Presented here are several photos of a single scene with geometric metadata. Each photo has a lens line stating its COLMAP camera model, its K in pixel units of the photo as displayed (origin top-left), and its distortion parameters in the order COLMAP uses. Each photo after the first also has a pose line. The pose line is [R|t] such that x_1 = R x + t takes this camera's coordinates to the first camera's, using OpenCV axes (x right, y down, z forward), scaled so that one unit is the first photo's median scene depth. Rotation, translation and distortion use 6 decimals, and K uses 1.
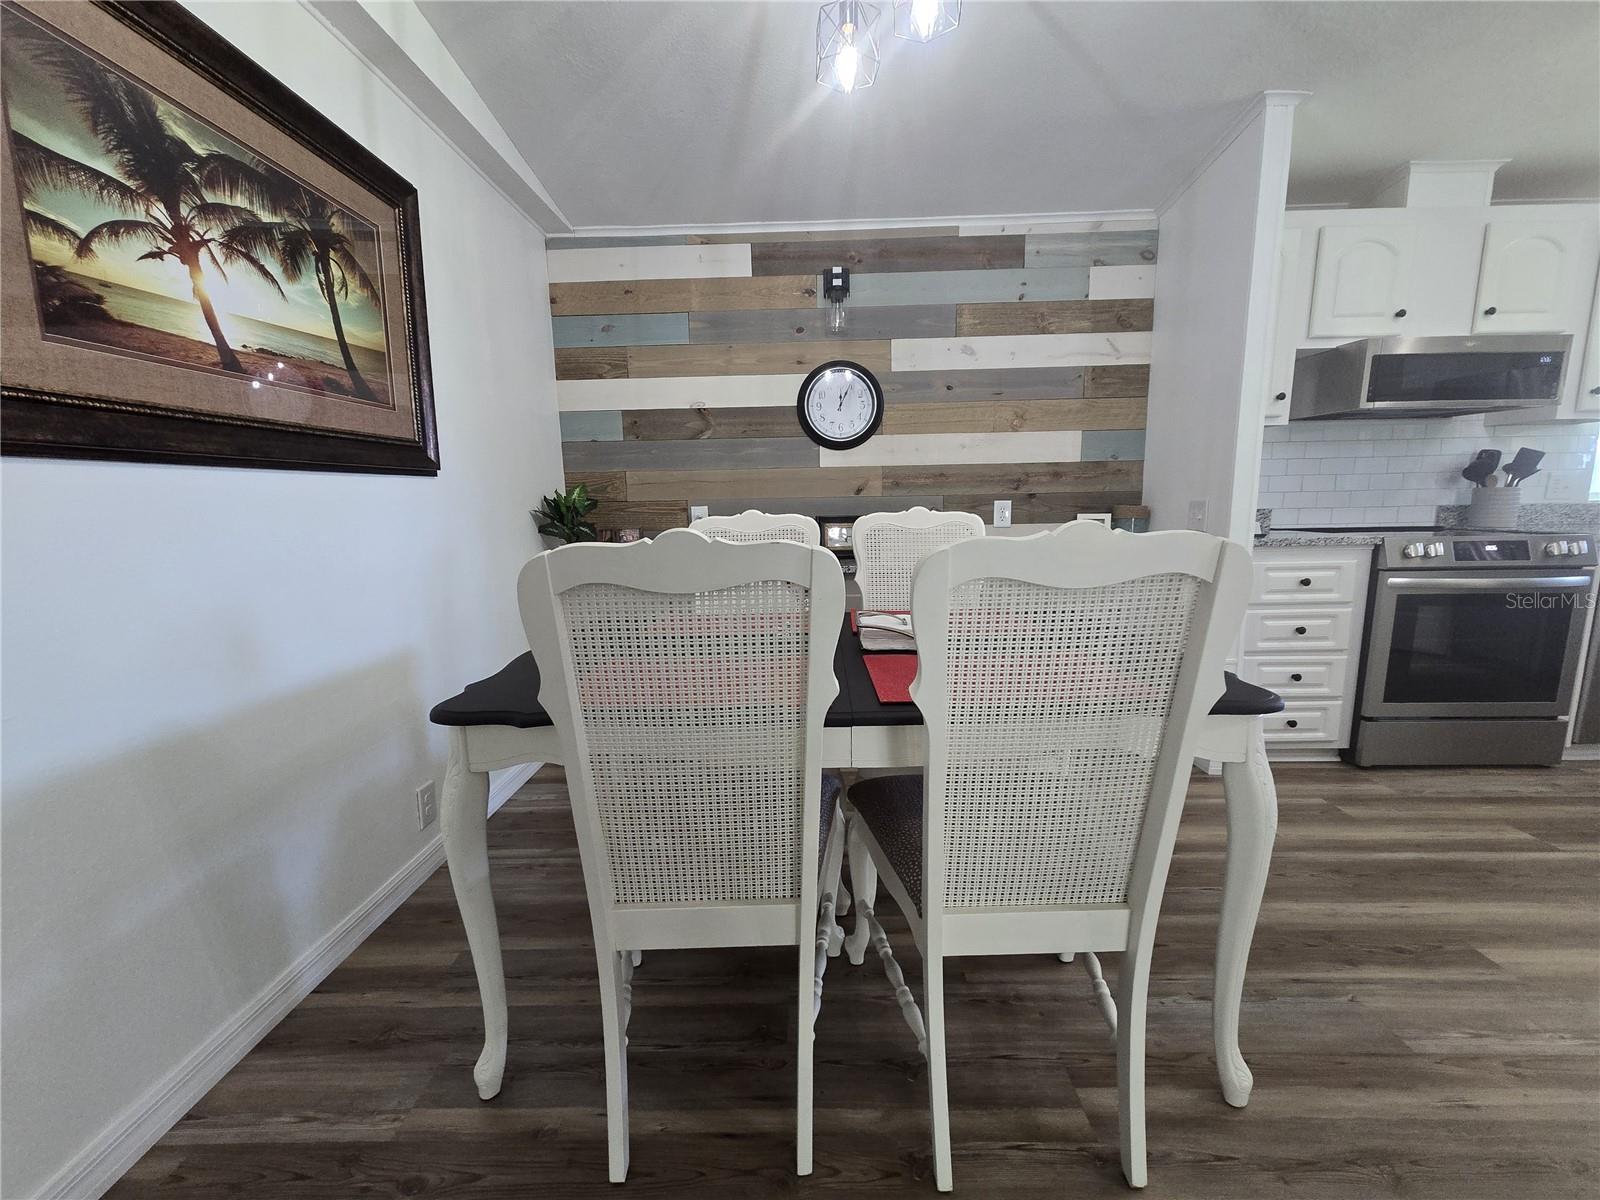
lens RADIAL K [[657.2, 0, 803.0], [0, 657.2, 606.2], [0, 0, 1]] dist [0.003142, -0.001398]
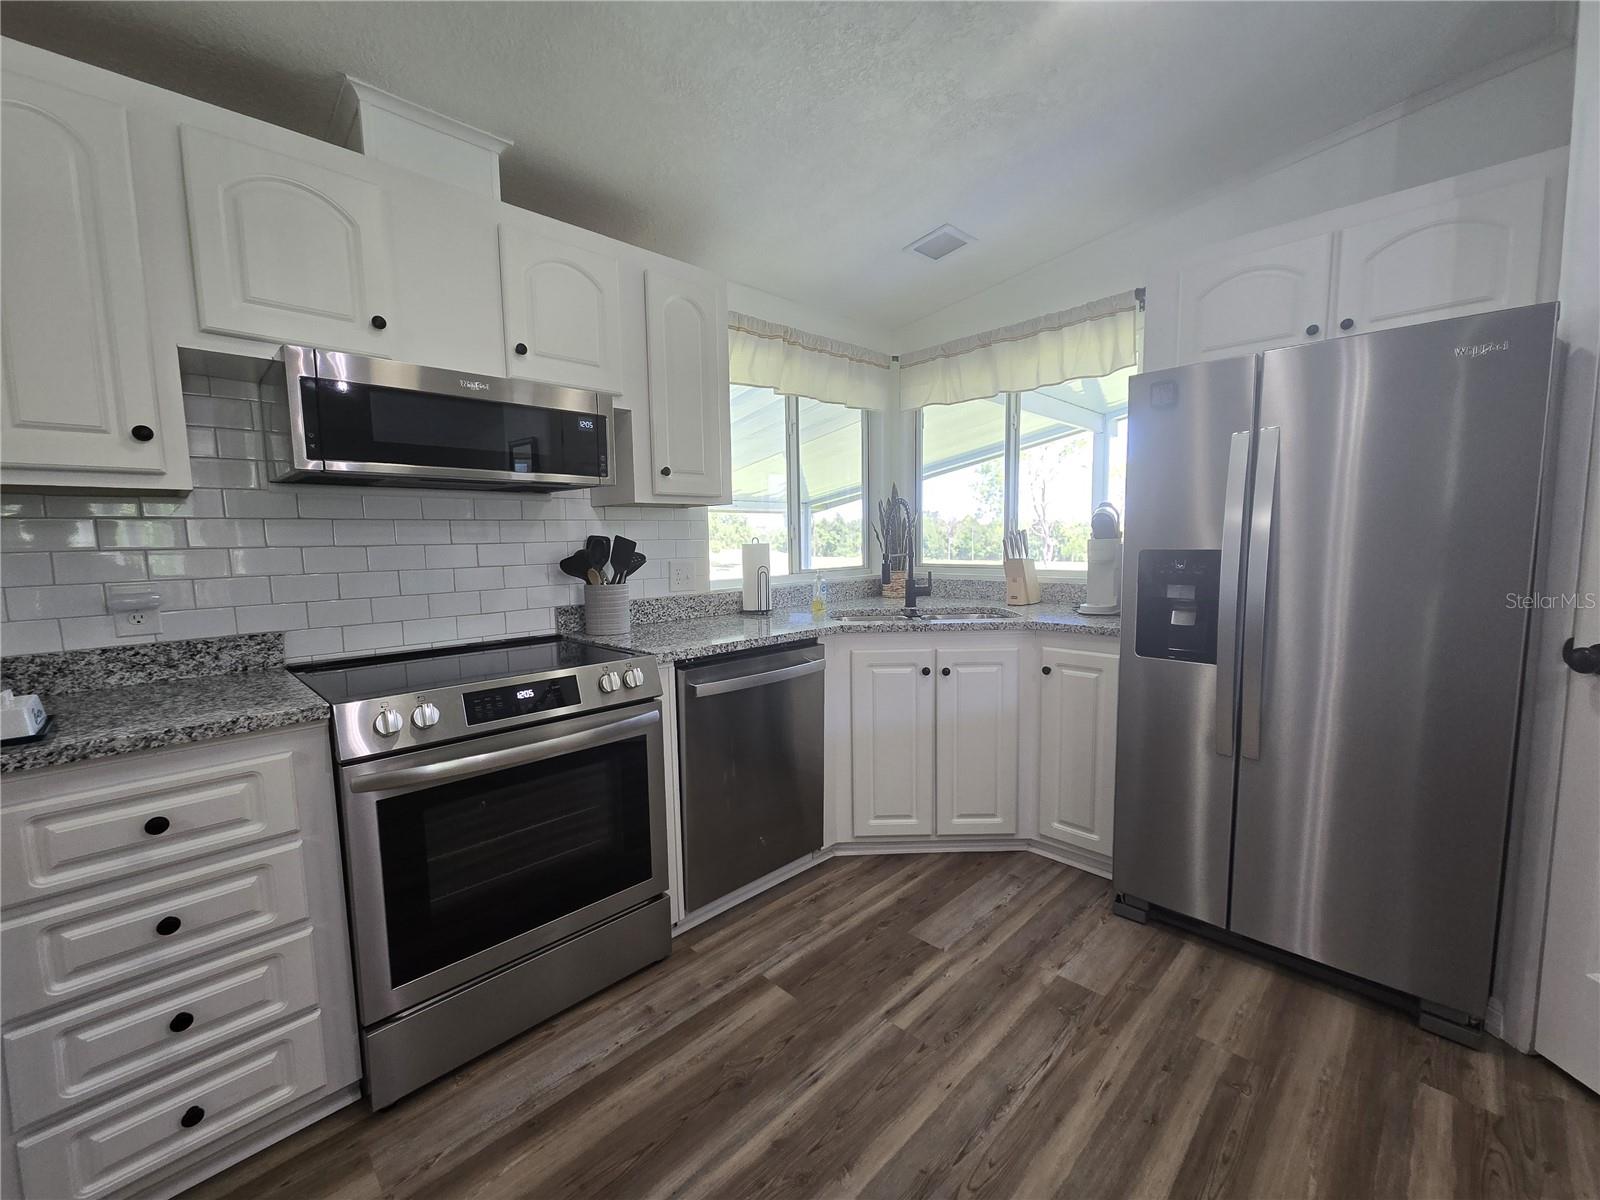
lens RADIAL K [[657.2, 0, 798.8], [0, 657.2, 608.1], [0, 0, 1]] dist [0.003142, -0.001398]
pose [[0.695317, -0.069737, 0.715312, 0.713825], [0.121911, 0.992302, -0.021763, -0.116800], [-0.708288, 0.102336, 0.698467, 0.314765]]
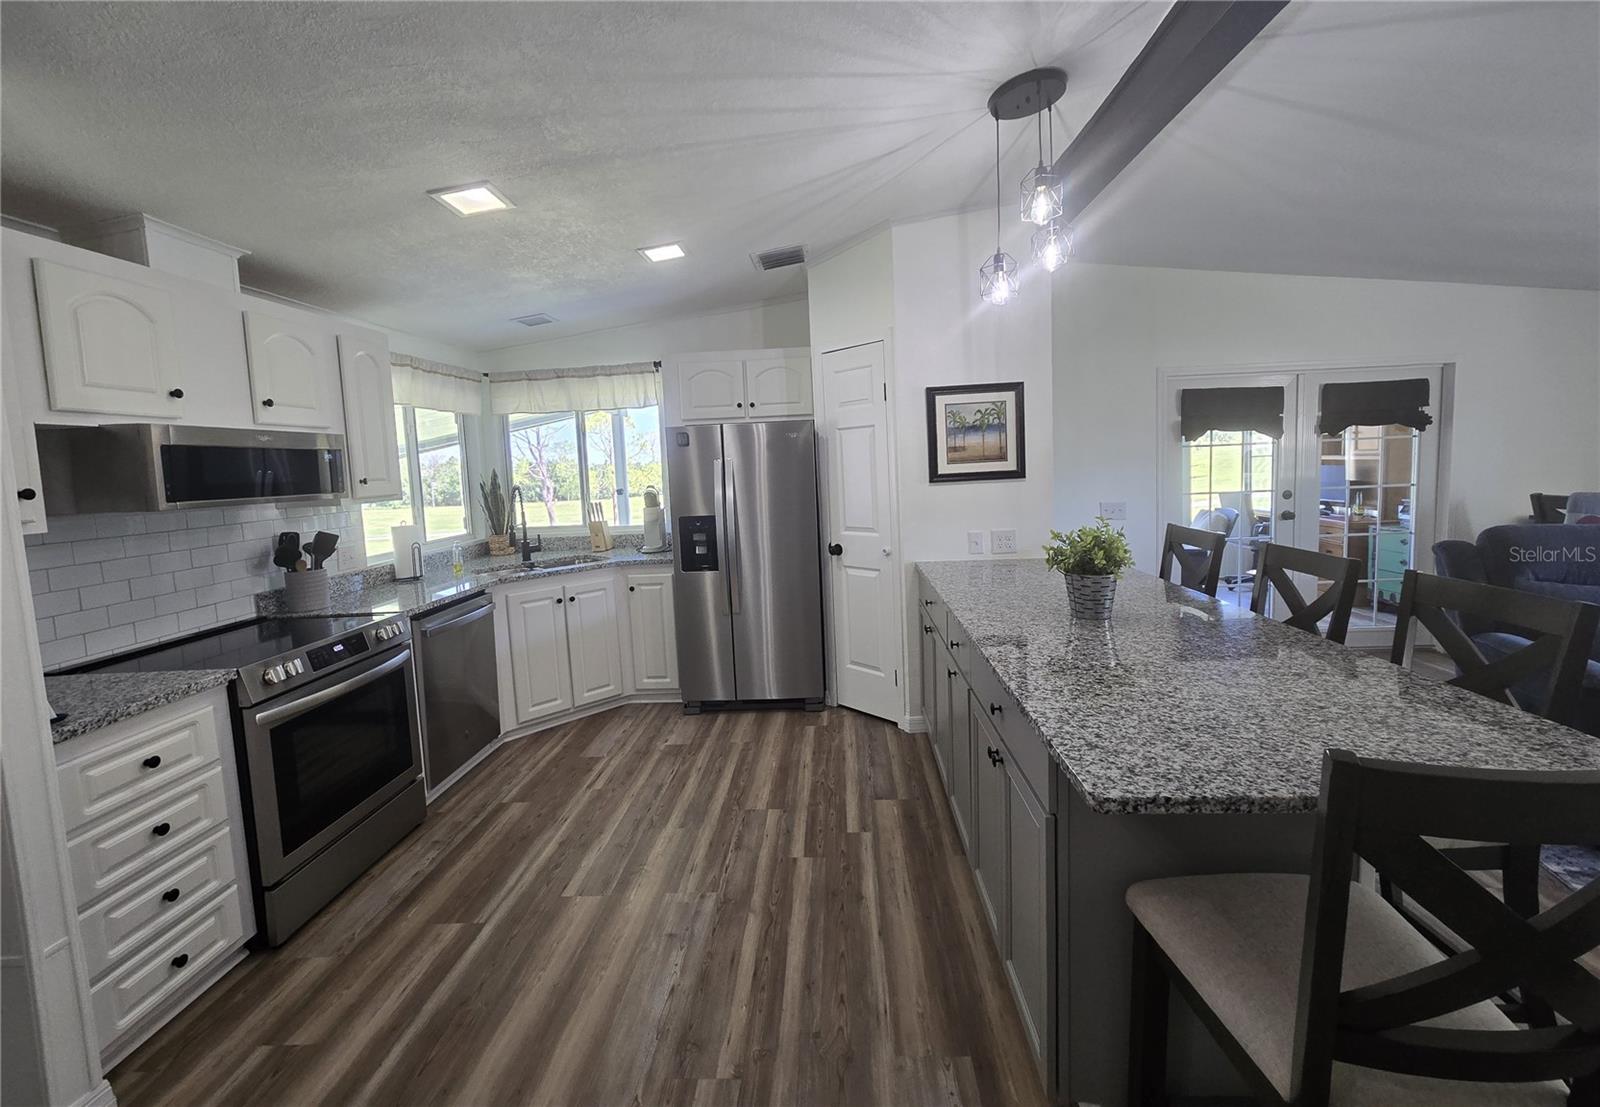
lens RADIAL K [[660.1, 0, 805.3], [0, 660.1, 518.0], [0, 0, 1]] dist [0.004198, -0.000412]
pose [[0.028534, -0.066685, 0.997366, 0.093927], [0.206058, 0.976735, 0.059410, -0.177517], [-0.978124, 0.203820, 0.041611, 0.226516]]
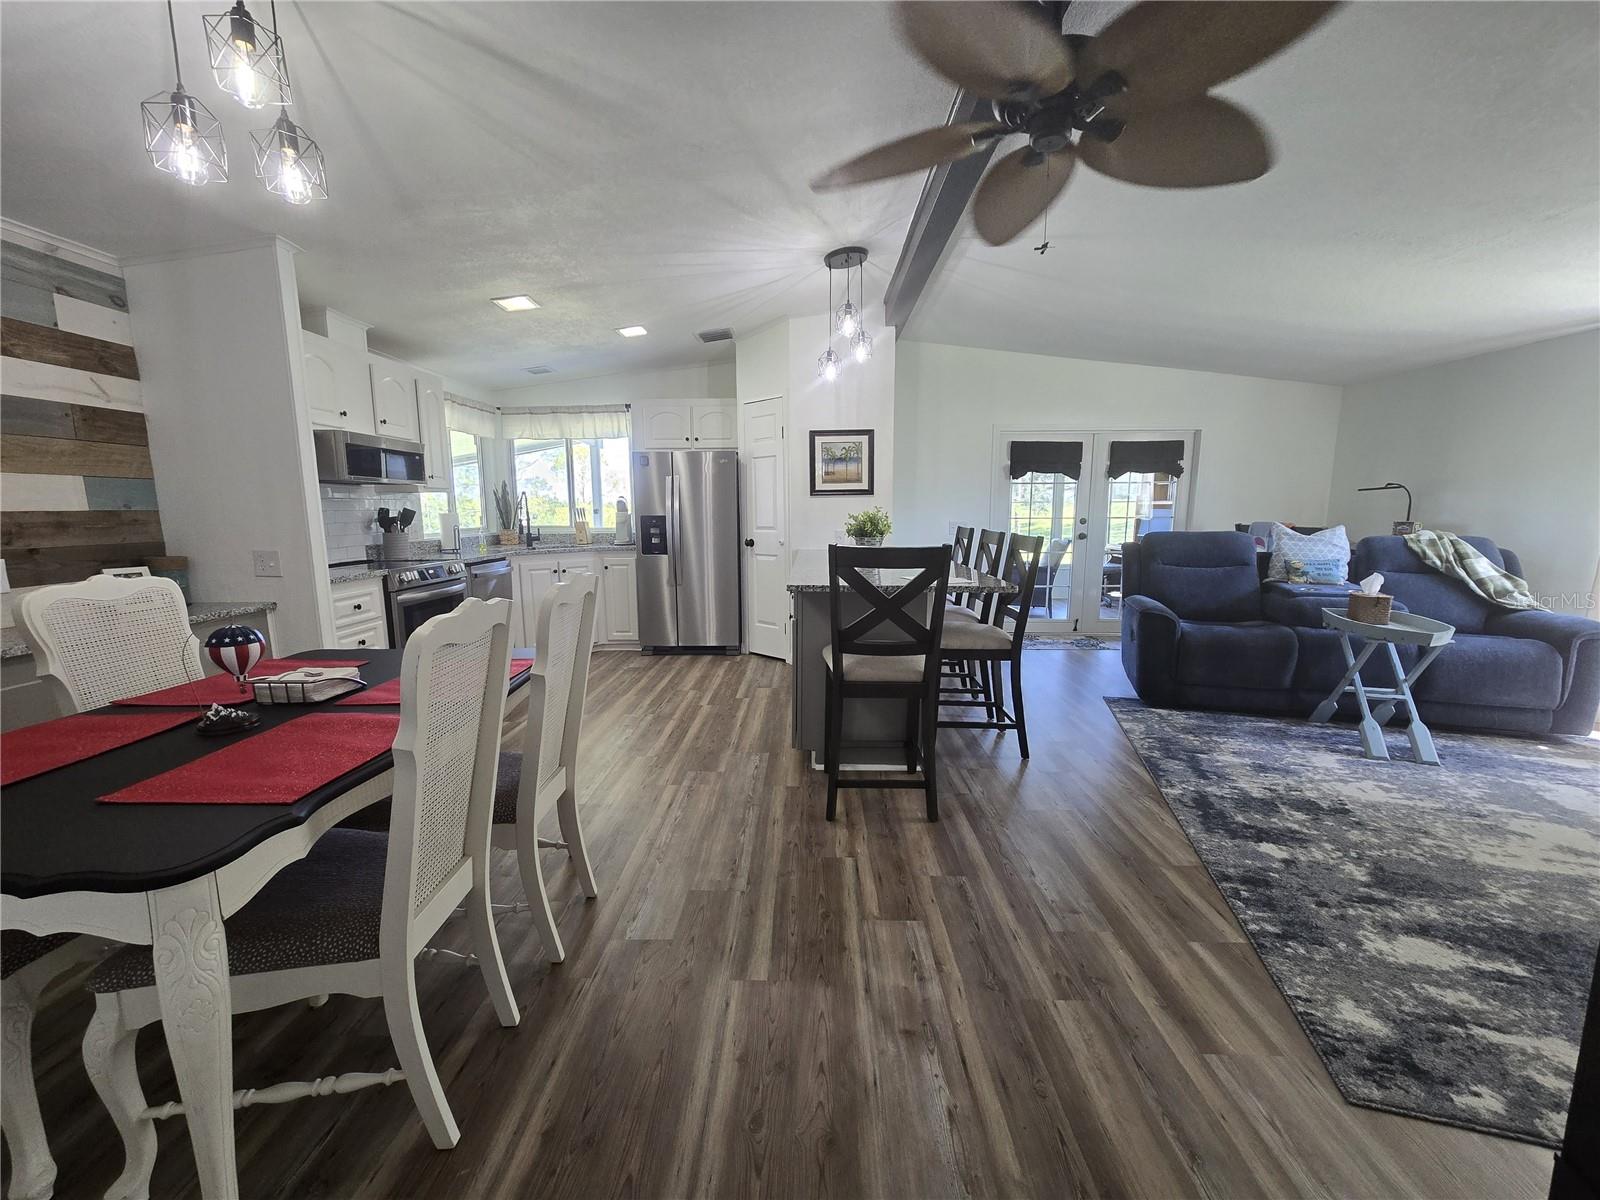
lens RADIAL K [[657.2, 0, 797.4], [0, 657.2, 605.6], [0, 0, 1]] dist [0.003142, -0.001398]
pose [[0.000938, -0.127368, 0.991855, -0.542066], [0.169811, 0.977471, 0.125360, -0.052007], [-0.985476, 0.168311, 0.022545, 0.075368]]
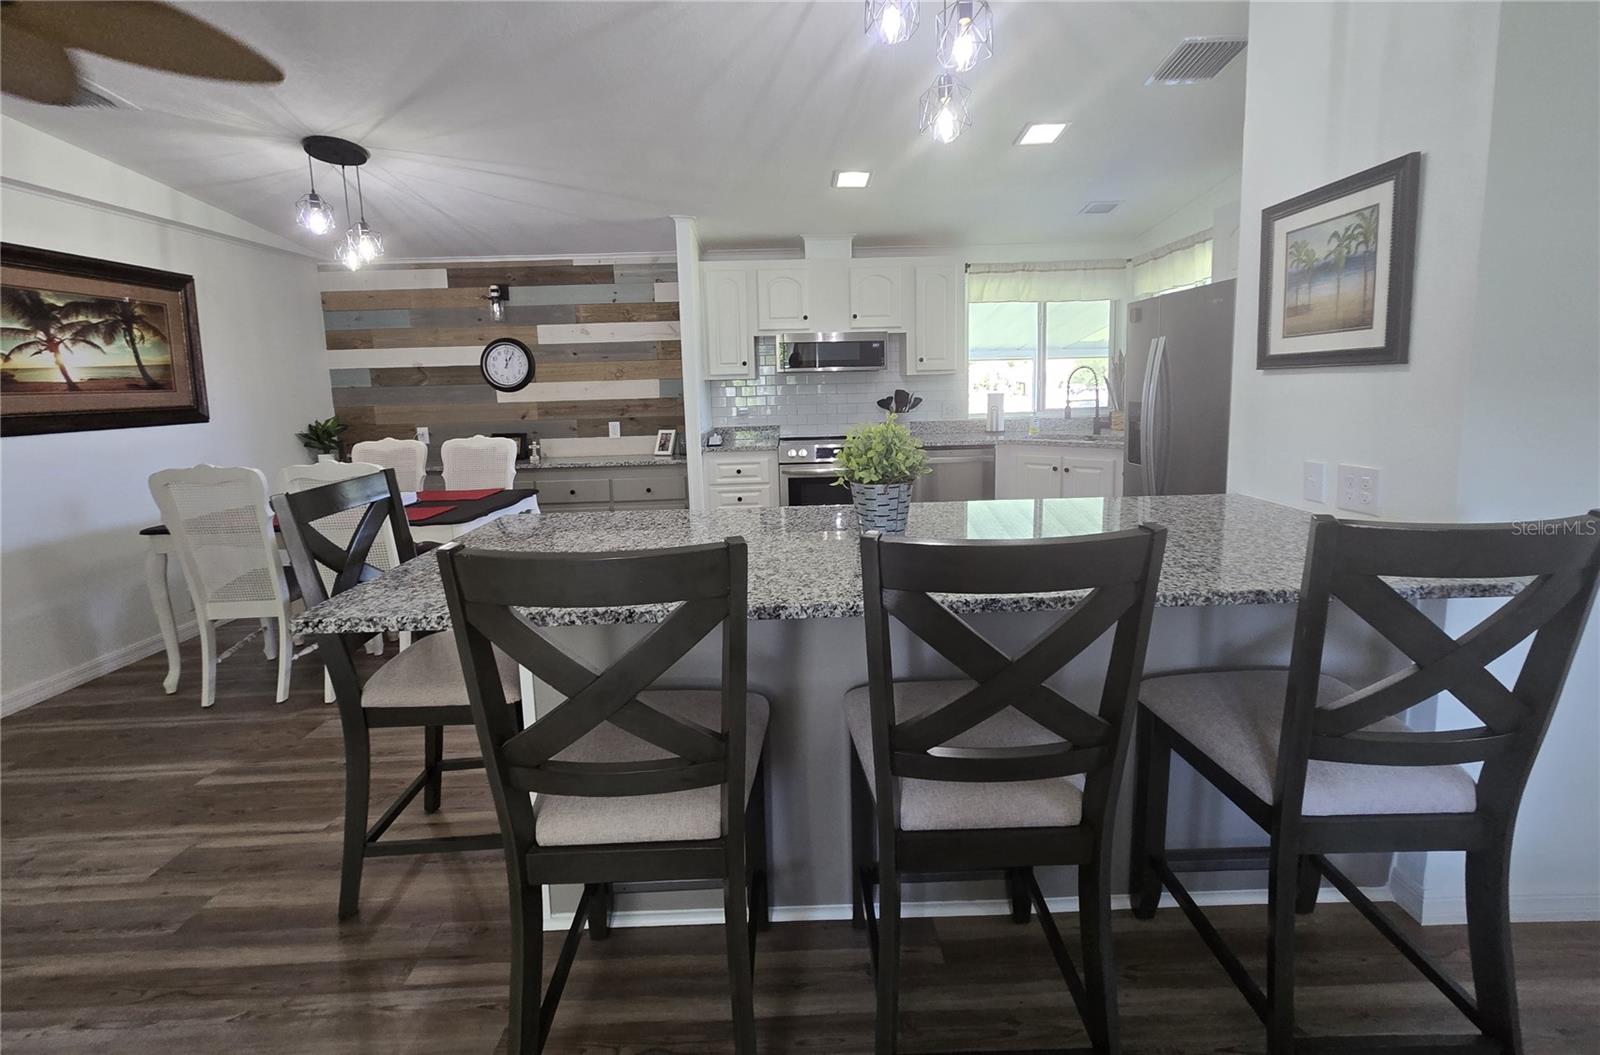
lens RADIAL K [[657.3, 0, 807.7], [0, 657.3, 462.7], [0, 0, 1]] dist [0.000833, -0.000513]
pose [[0.998797, -0.013611, 0.047103, 0.816427], [0.015694, 0.998903, -0.044122, 0.019232], [-0.046451, 0.044809, 0.997915, -0.724955]]
